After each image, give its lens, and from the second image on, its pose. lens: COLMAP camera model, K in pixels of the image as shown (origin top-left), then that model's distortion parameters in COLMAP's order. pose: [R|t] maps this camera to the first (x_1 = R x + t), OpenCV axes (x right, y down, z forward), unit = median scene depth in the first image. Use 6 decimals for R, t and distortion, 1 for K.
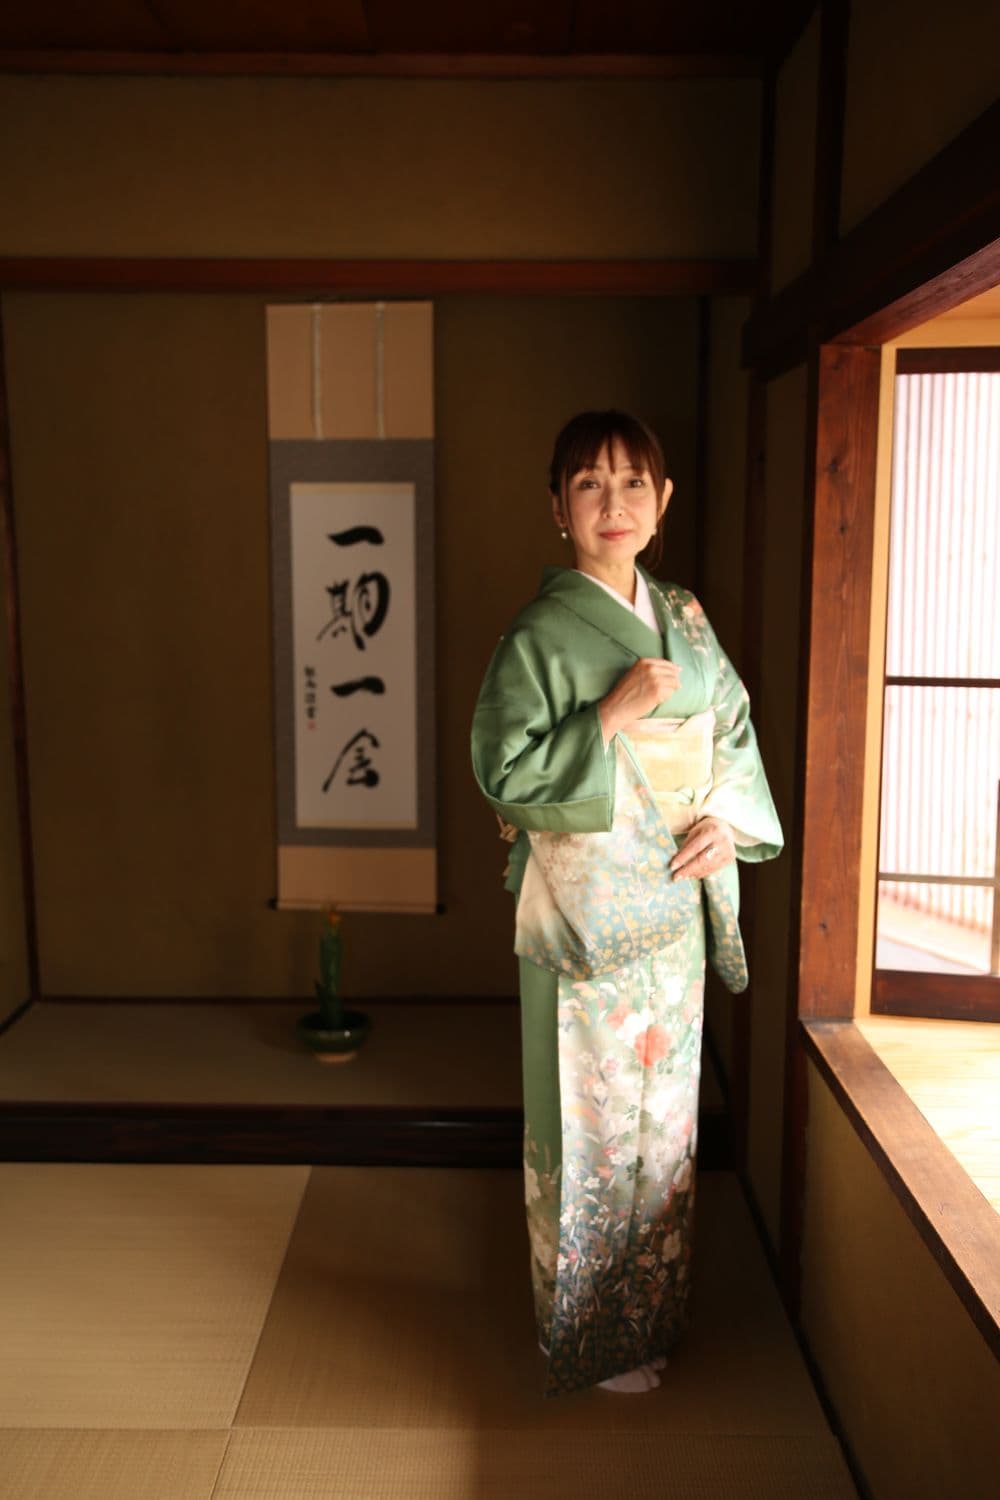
lens RADIAL K [[1480.7, 0, 500.0], [0, 1480.7, 750.0], [0, 0, 1]] dist [0.018975, -0.002311]
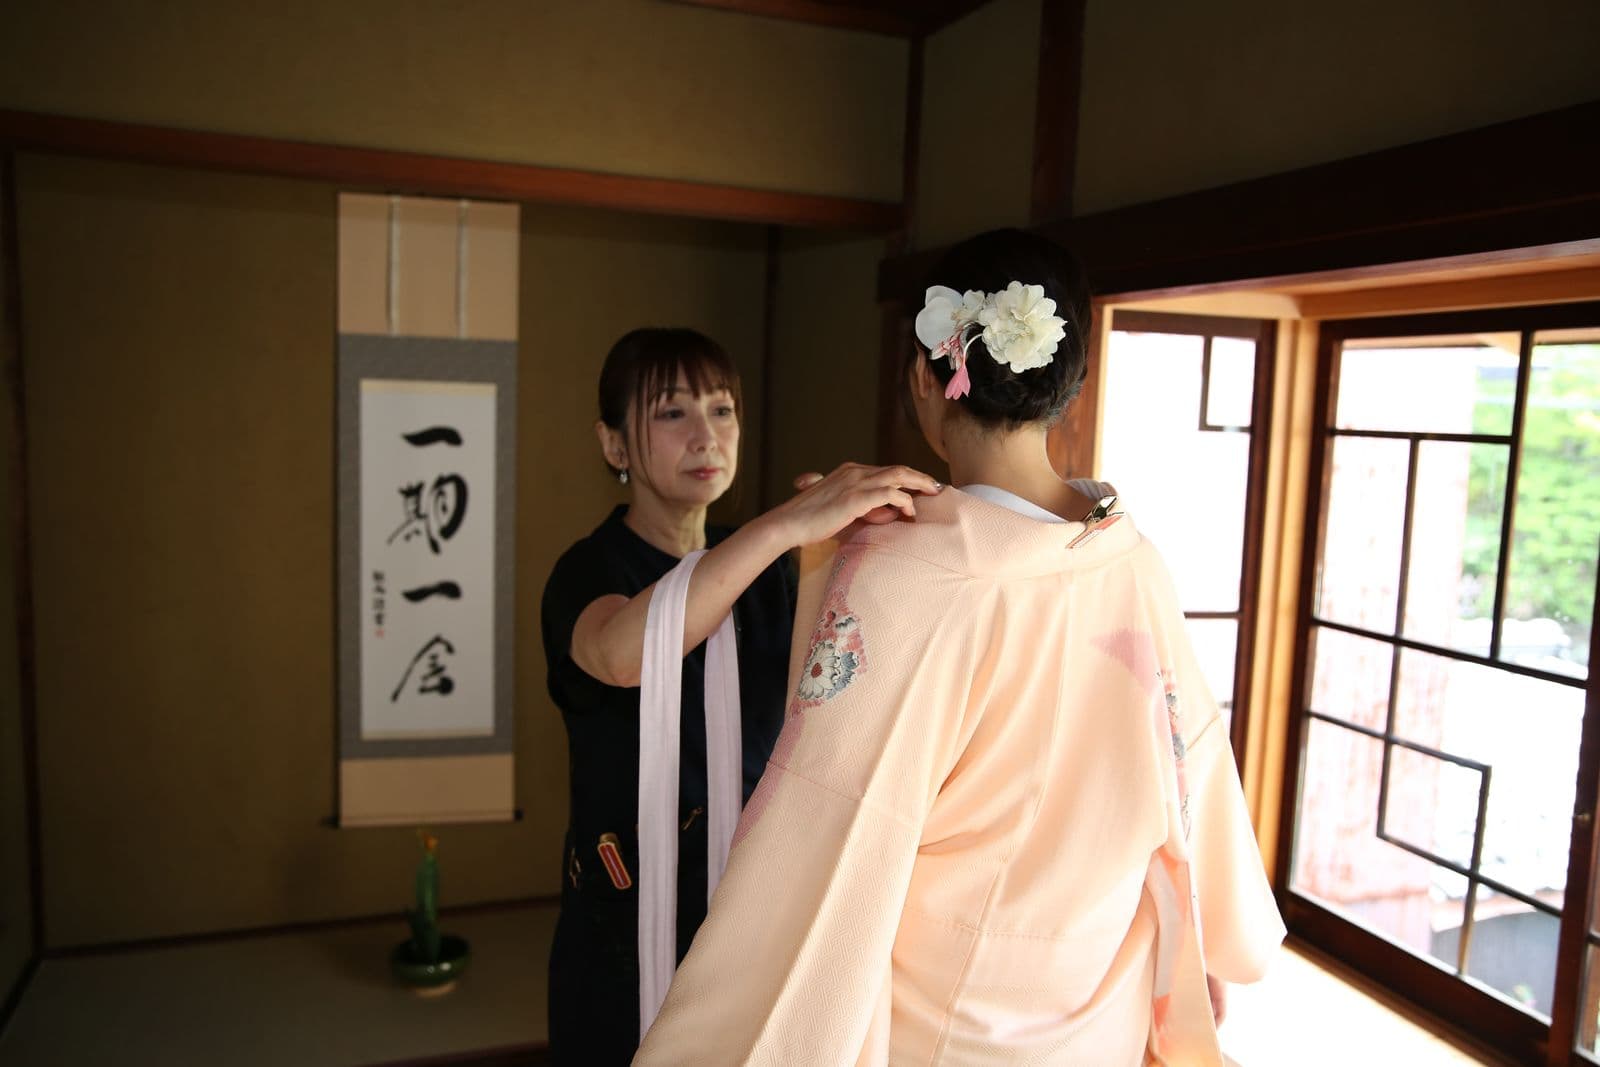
lens RADIAL K [[1263.1, 0, 796.8], [0, 1263.1, 538.4], [0, 0, 1]] dist [-0.070275, 0.112495]
pose [[0.933647, -0.007174, 0.358122, -0.169119], [0.016823, 0.999574, -0.023835, -0.054553], [-0.357799, 0.028278, 0.933370, 0.153327]]
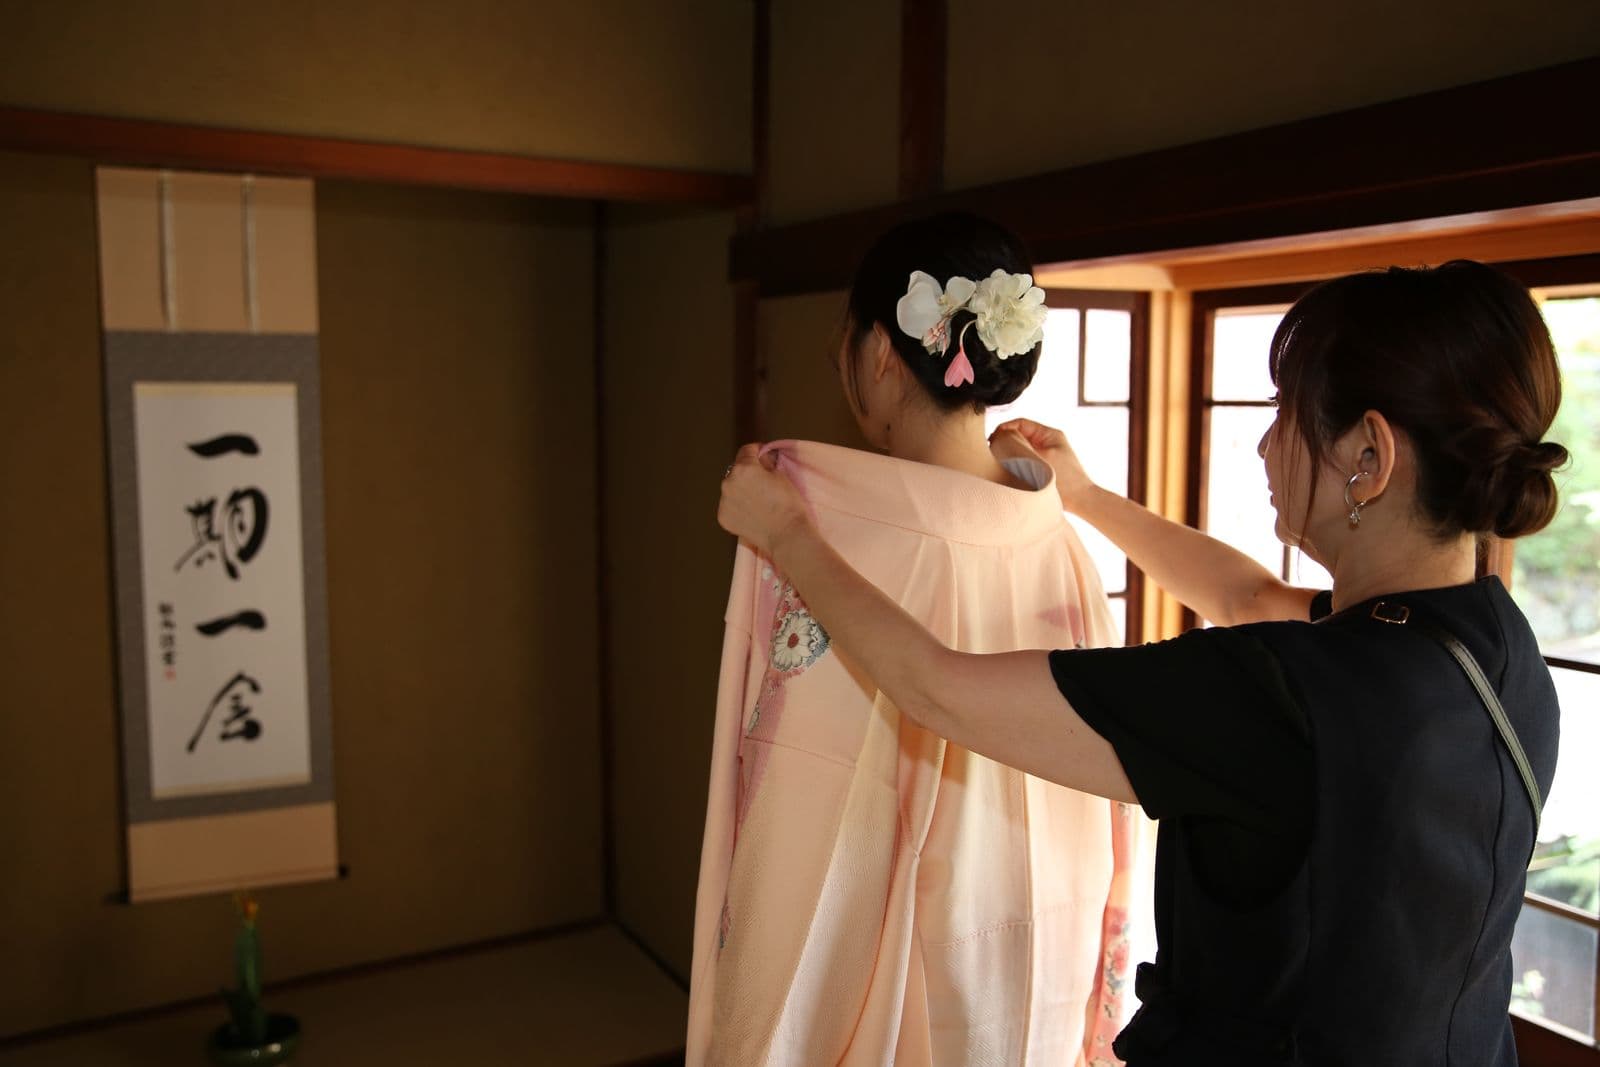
lens RADIAL K [[1457.2, 0, 802.7], [0, 1457.2, 544.3], [0, 0, 1]] dist [-0.005416, 0.024635]
pose [[0.869120, -0.050575, 0.492008, -0.221536], [0.069640, 0.997362, -0.020495, -0.048363], [-0.489673, 0.052076, 0.870349, 0.119166]]
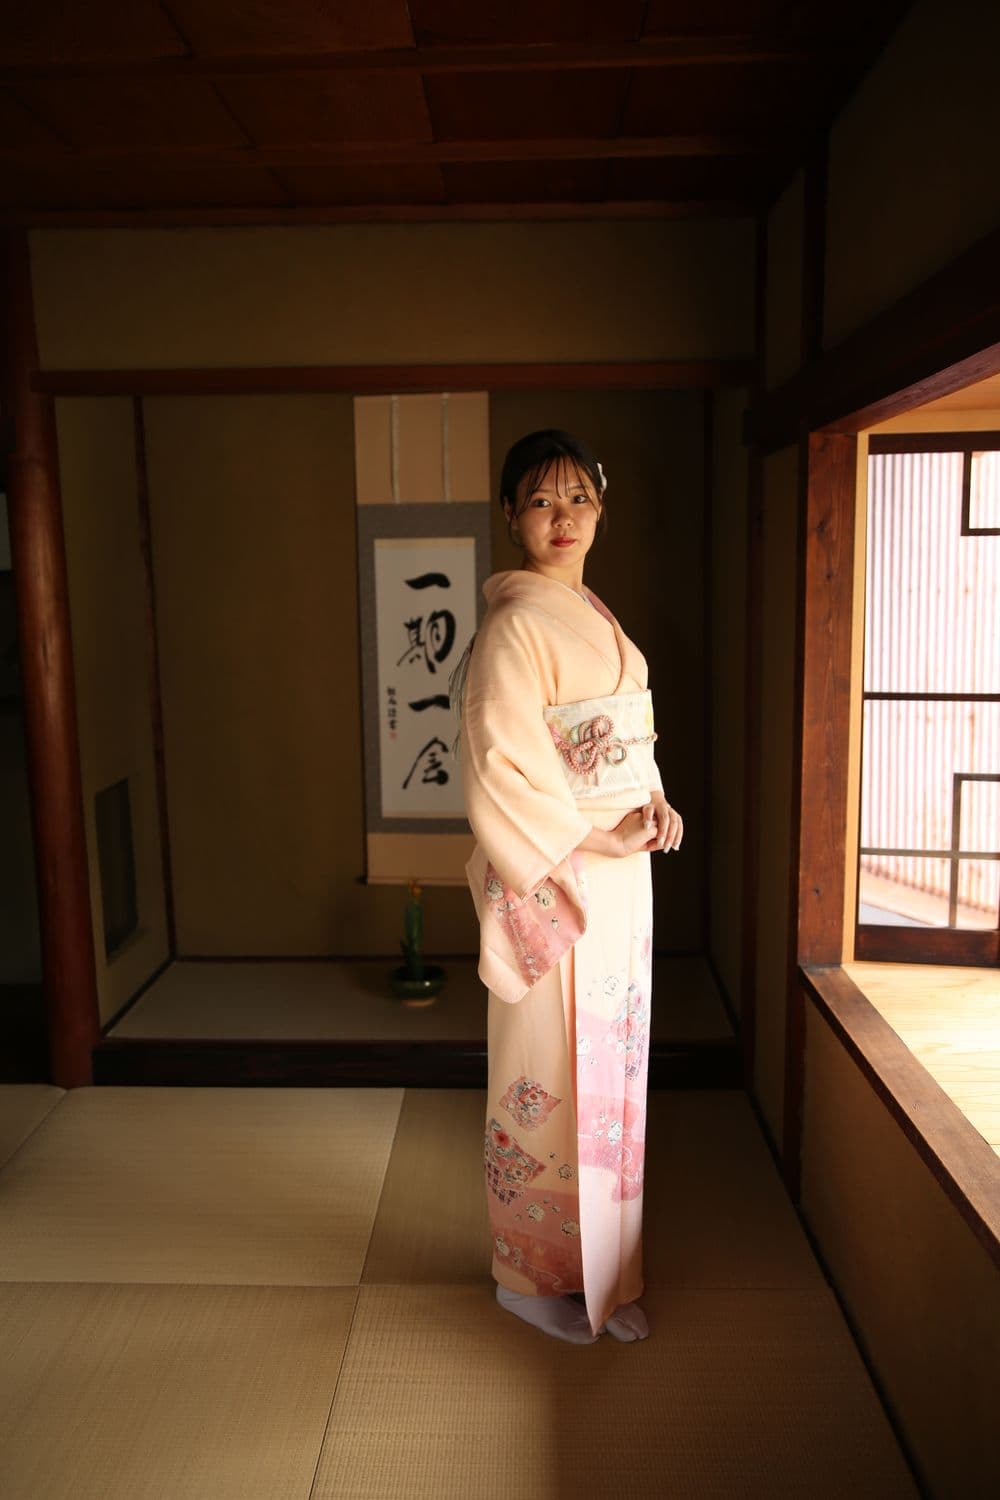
lens RADIAL K [[1264.8, 0, 501.2], [0, 1264.8, 753.9], [0, 0, 1]] dist [-0.017334, 0.001949]
pose [[0.999775, -0.013482, -0.016367, -0.020764], [0.013547, 0.999901, 0.003861, -0.003734], [0.016313, -0.004082, 0.999859, -0.052412]]
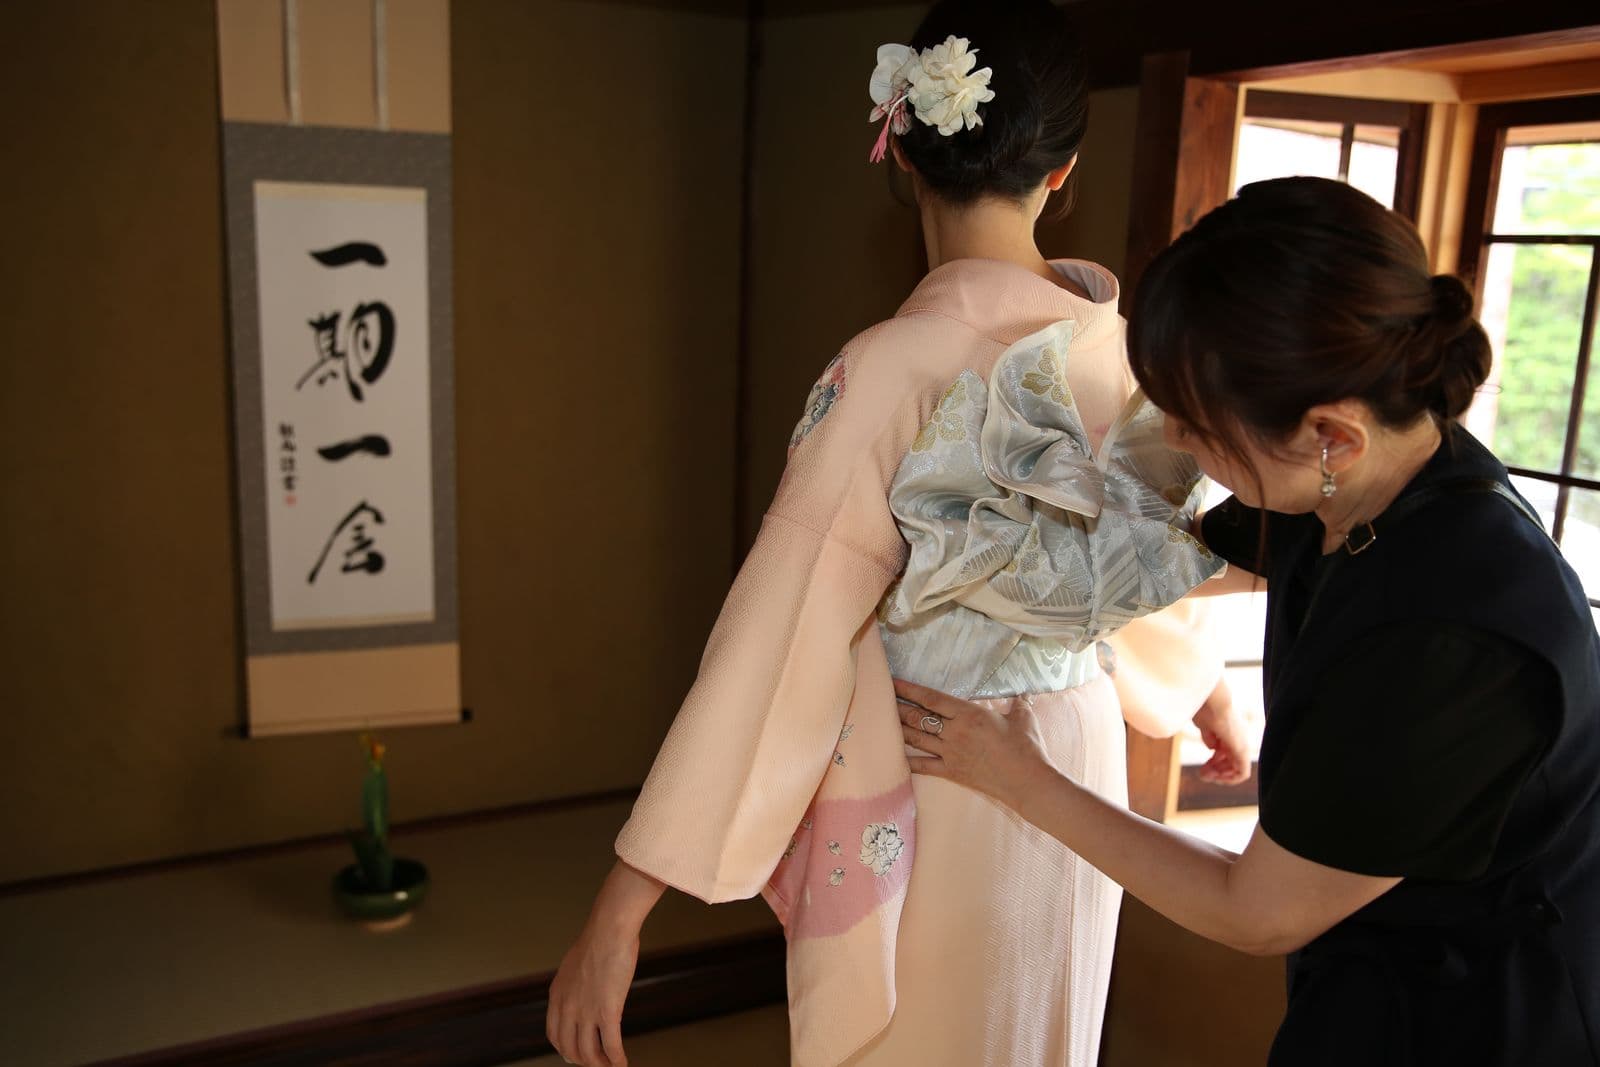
lens RADIAL K [[1457.2, 0, 802.7], [0, 1457.2, 544.3], [0, 0, 1]] dist [-0.005416, 0.024635]
pose [[0.891659, -0.062189, 0.448417, -0.236406], [0.029452, 0.996390, 0.079620, -0.046943], [-0.451749, -0.057787, 0.890271, 0.205366]]
